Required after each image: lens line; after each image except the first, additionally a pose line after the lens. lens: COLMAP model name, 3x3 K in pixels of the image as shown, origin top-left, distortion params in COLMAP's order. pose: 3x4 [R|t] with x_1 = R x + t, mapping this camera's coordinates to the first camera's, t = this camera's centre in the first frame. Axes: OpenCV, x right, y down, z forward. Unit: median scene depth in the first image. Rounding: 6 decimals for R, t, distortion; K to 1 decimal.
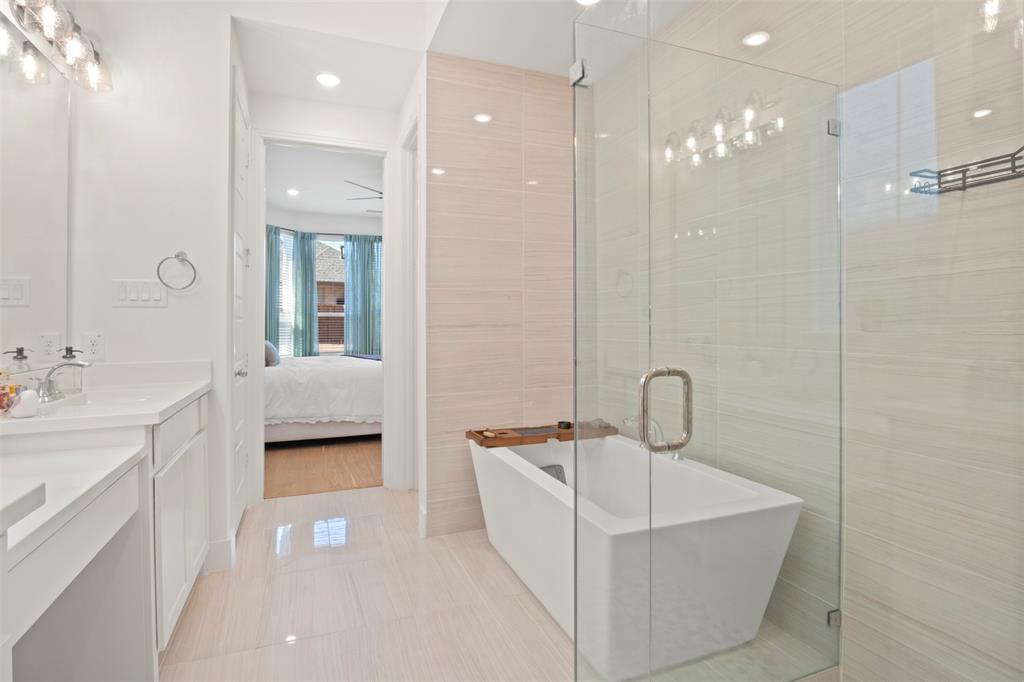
lens RADIAL K [[514.3, 0, 513.7], [0, 514.3, 328.7], [0, 0, 1]] dist [-0.004634, -0.000562]
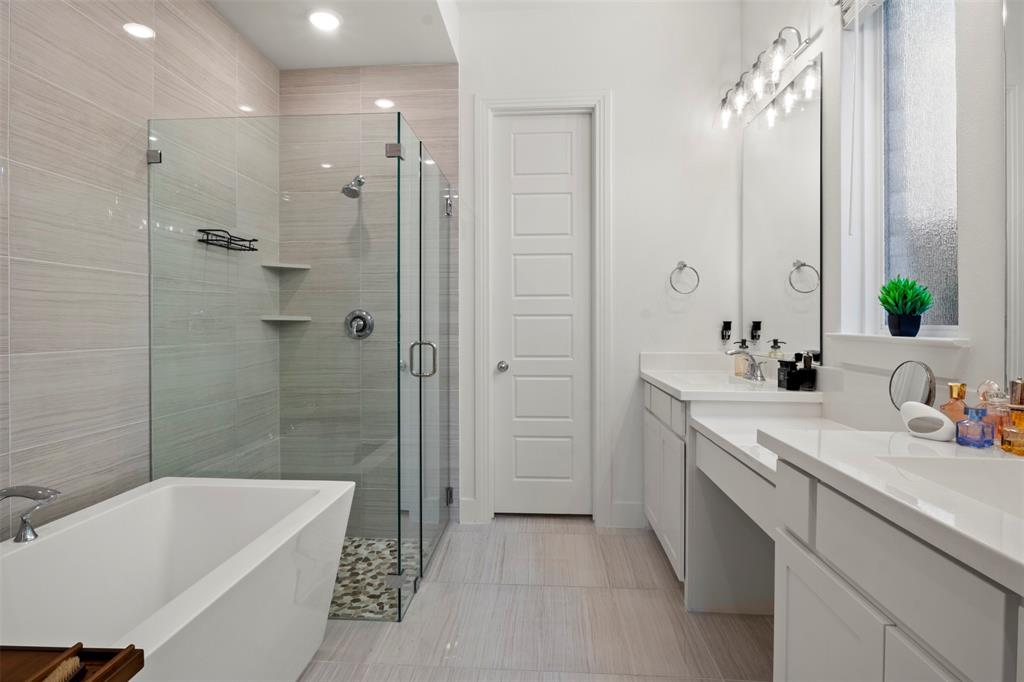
lens RADIAL K [[498.4, 0, 512.1], [0, 498.4, 324.0], [0, 0, 1]] dist [-0.000053, -0.000015]
pose [[-0.899557, 0.000280, 0.436802, -0.306985], [0.004727, 0.999947, 0.009094, -0.006487], [-0.436777, 0.010245, -0.899512, 0.831946]]
